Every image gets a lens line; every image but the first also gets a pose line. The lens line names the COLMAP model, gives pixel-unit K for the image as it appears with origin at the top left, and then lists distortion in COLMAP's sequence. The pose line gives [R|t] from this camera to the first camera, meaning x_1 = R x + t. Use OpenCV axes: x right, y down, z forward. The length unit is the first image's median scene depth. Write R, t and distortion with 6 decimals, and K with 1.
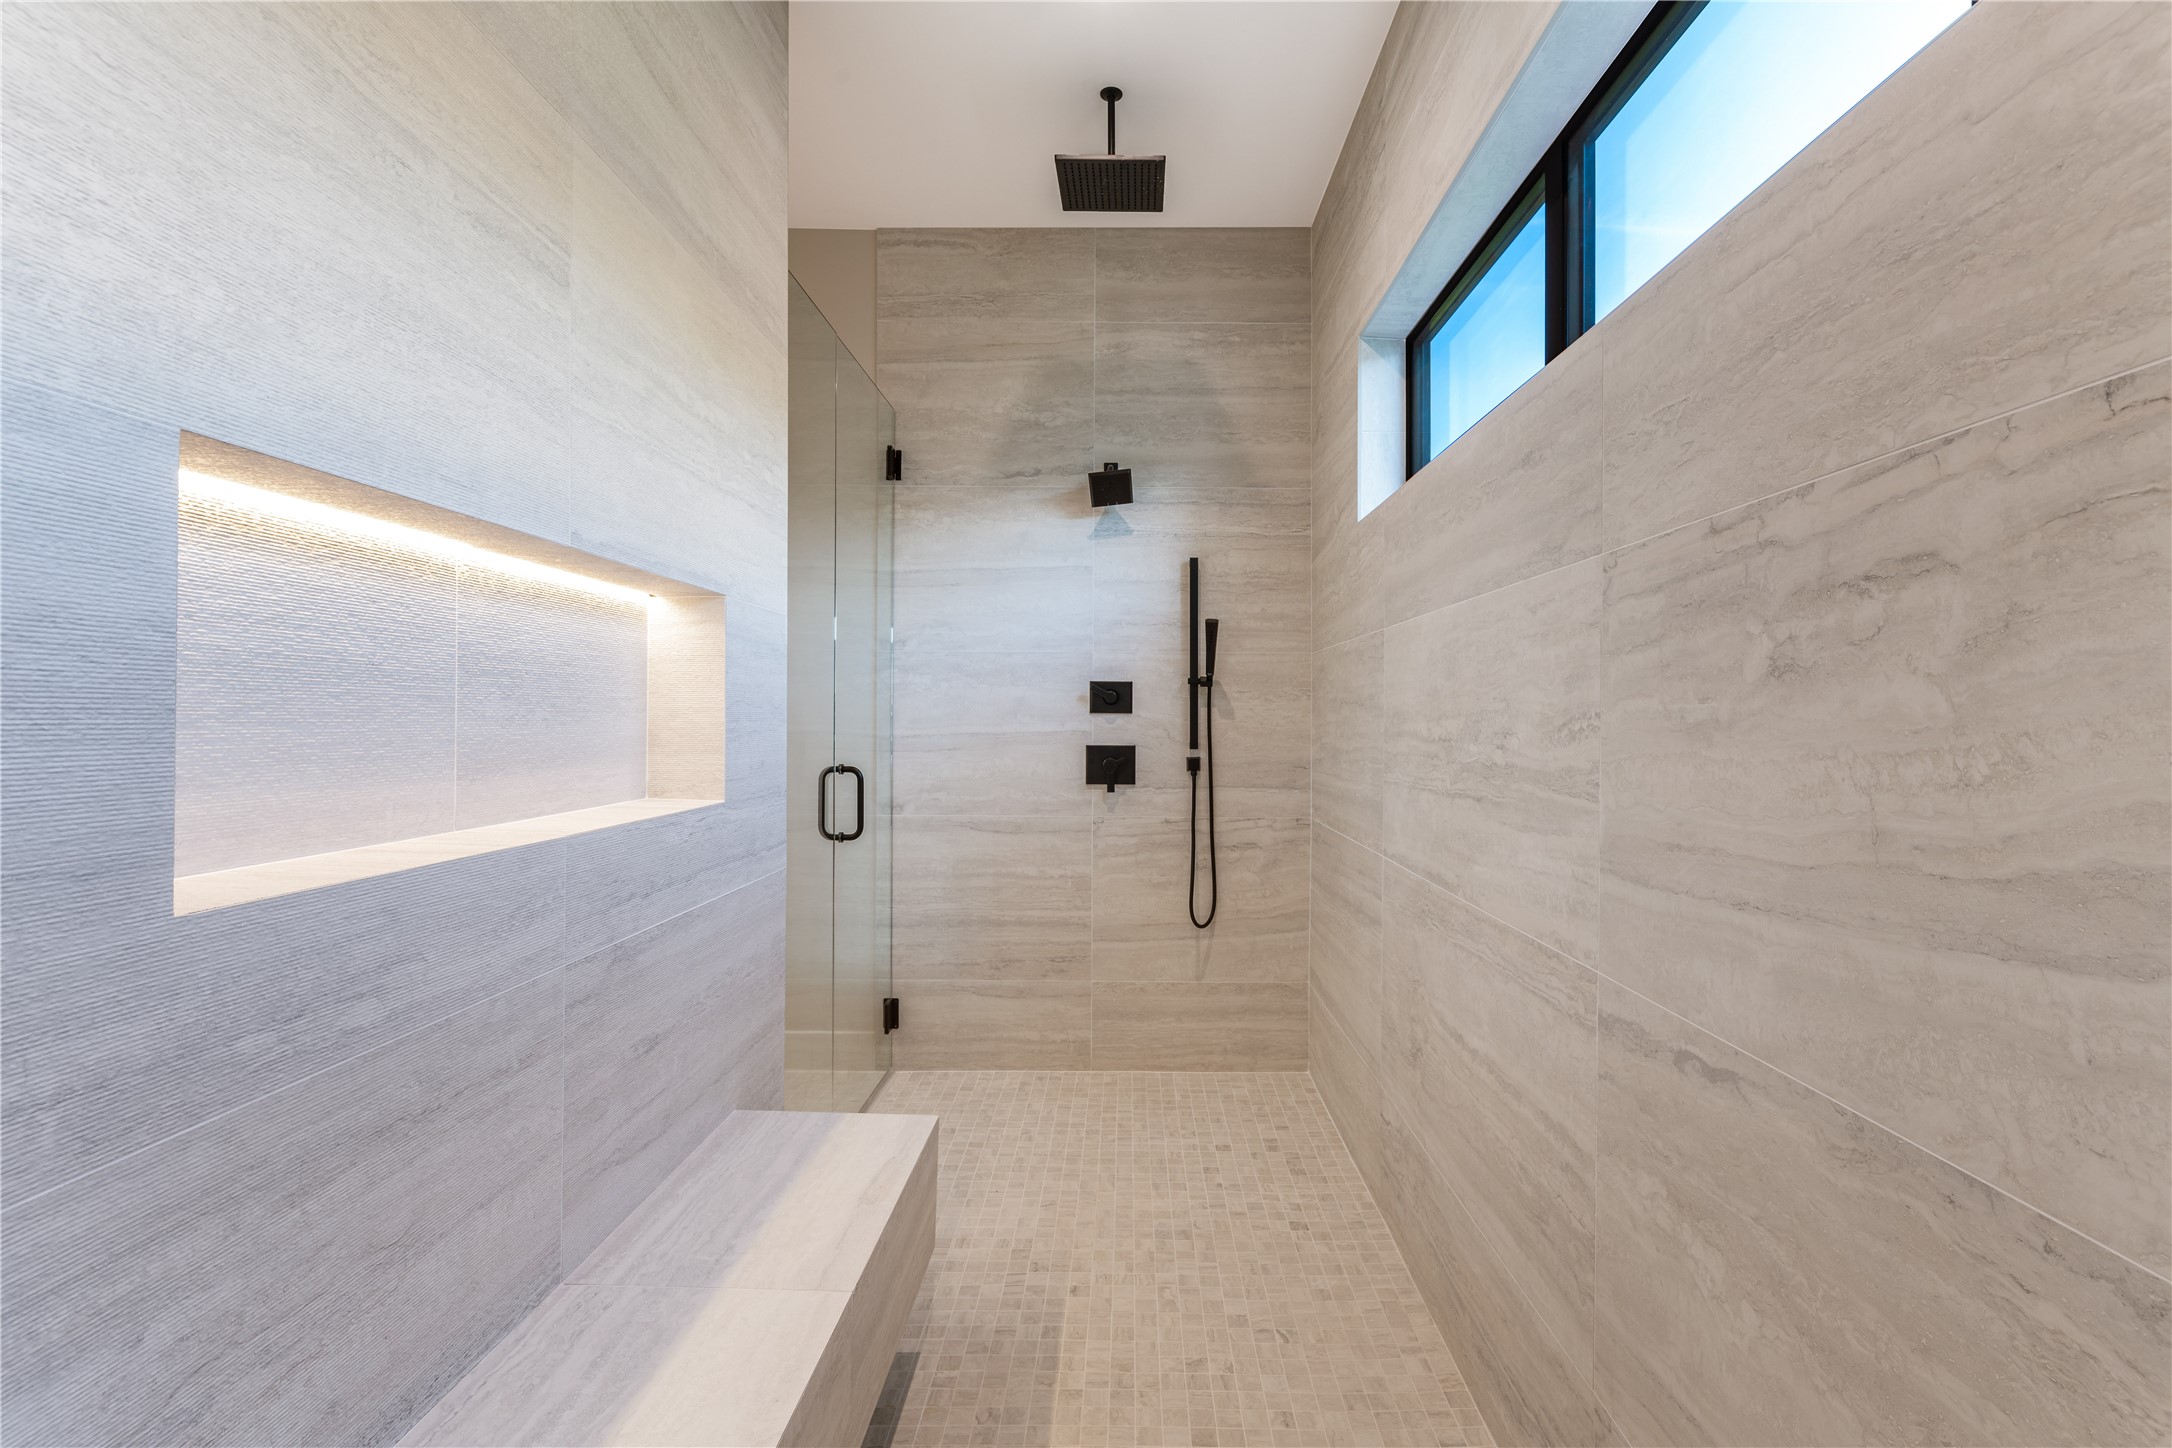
lens RADIAL K [[1011.7, 0, 1092.3], [0, 1011.7, 716.0], [0, 0, 1]] dist [0.001287, -0.000044]
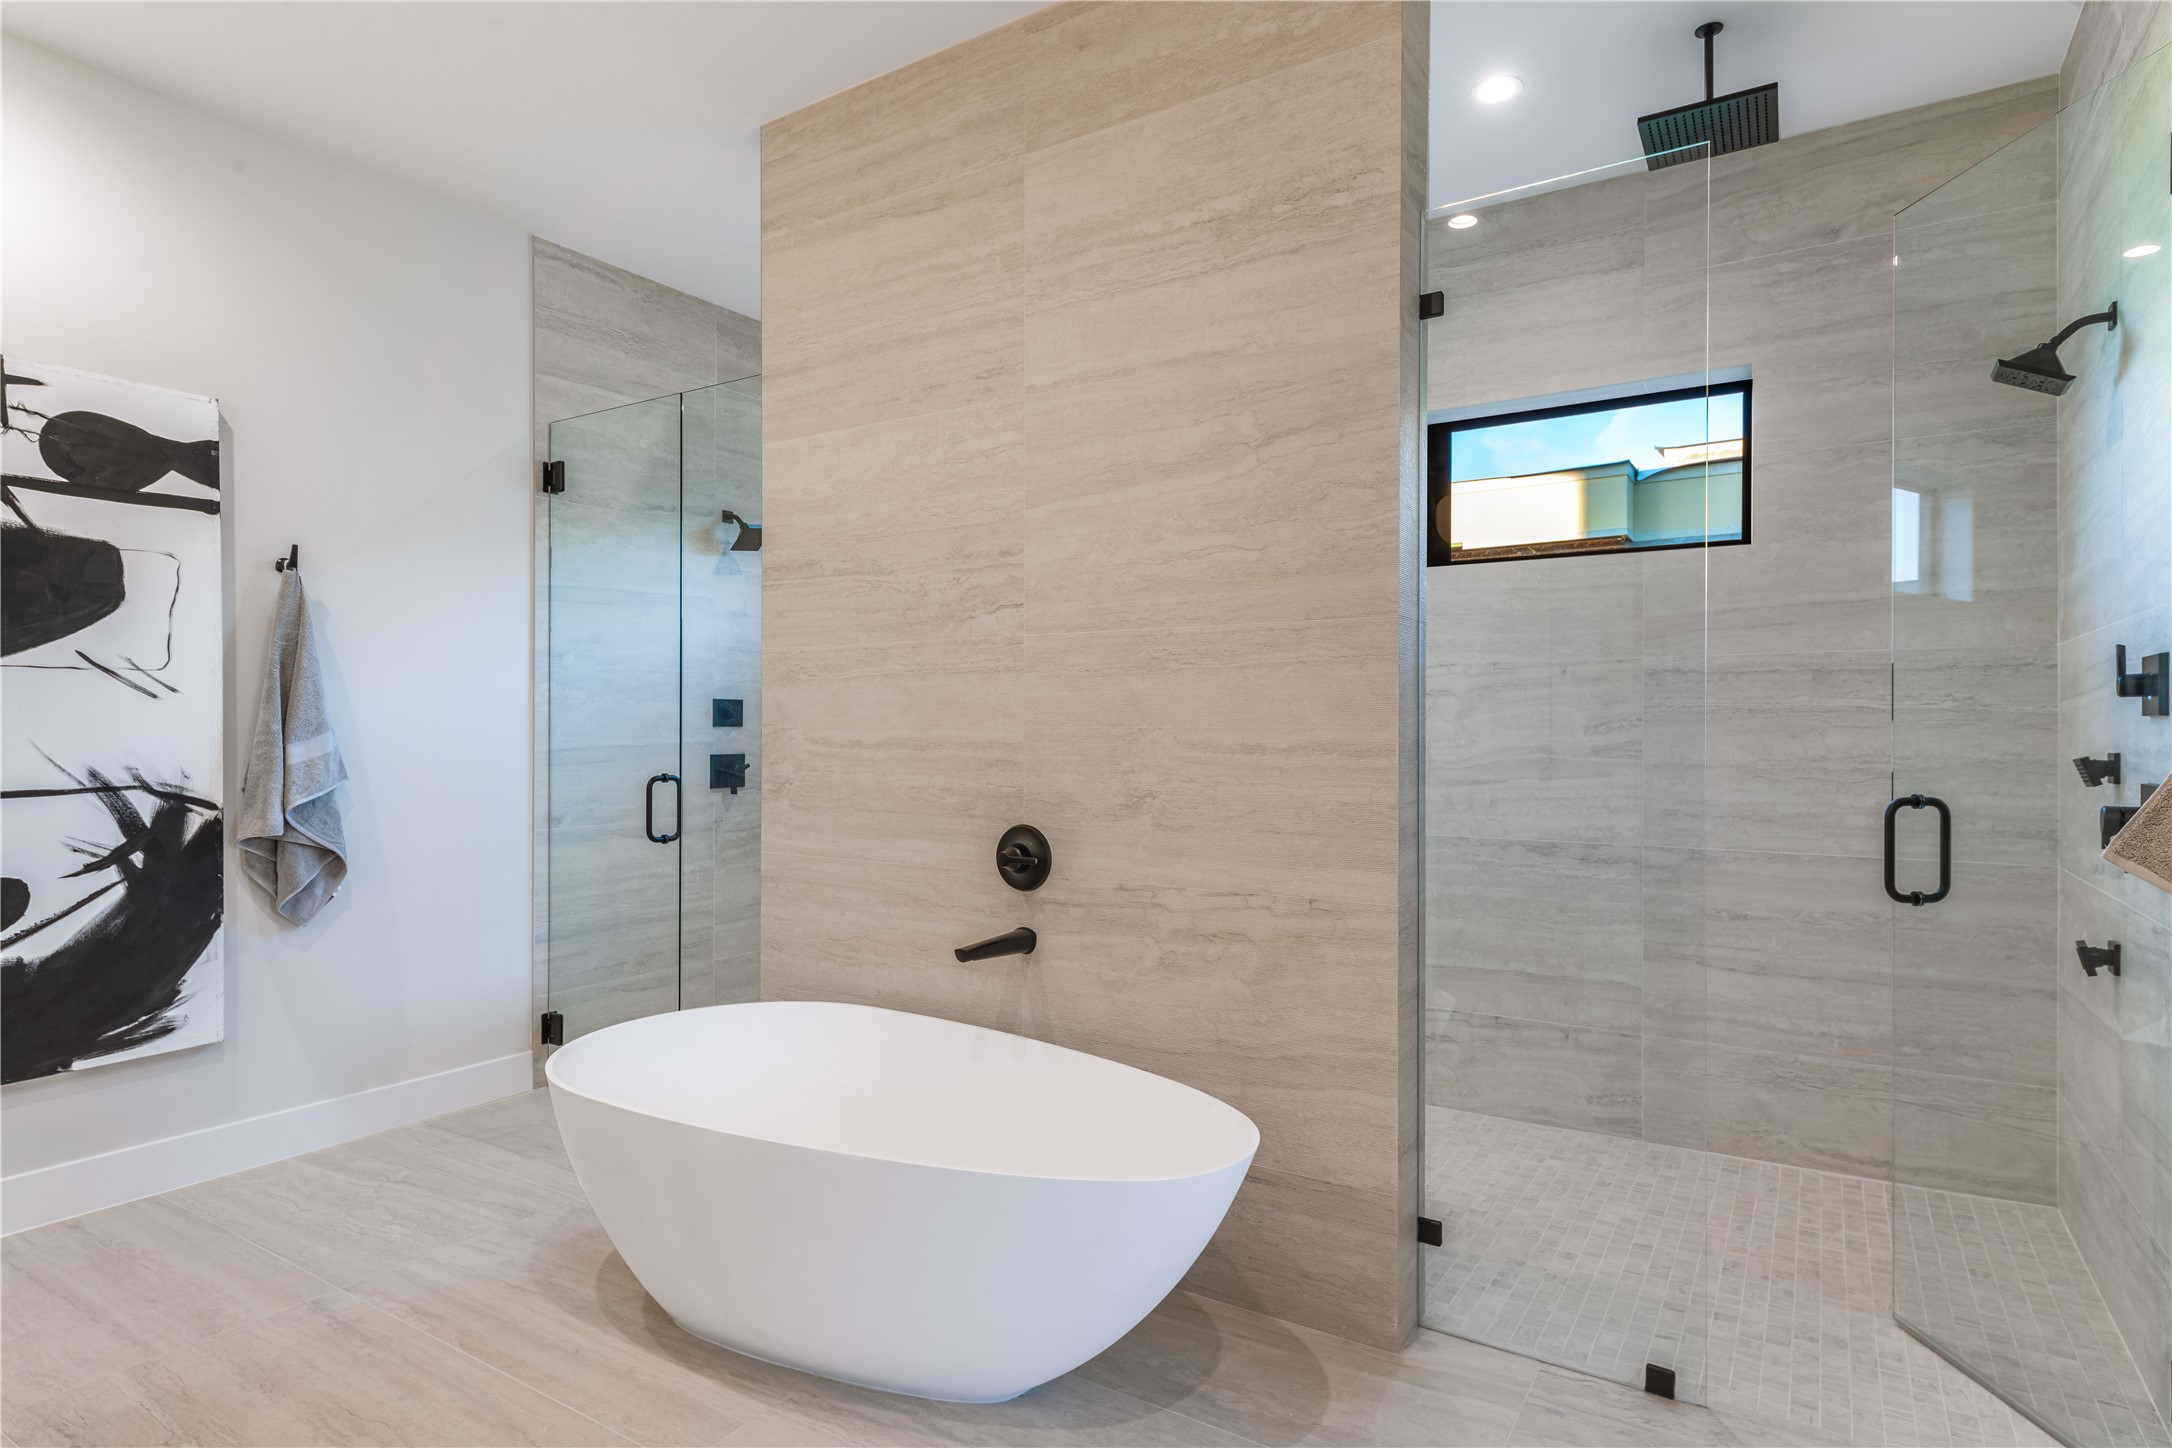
lens RADIAL K [[1175.0, 0, 1085.8], [0, 1175.0, 729.5], [0, 0, 1]] dist [-0.002442, -0.000302]
pose [[0.529062, -0.003161, 0.848578, -0.904959], [-0.000345, 0.999992, 0.003940, -0.004903], [-0.848583, -0.002377, 0.529056, -0.061883]]
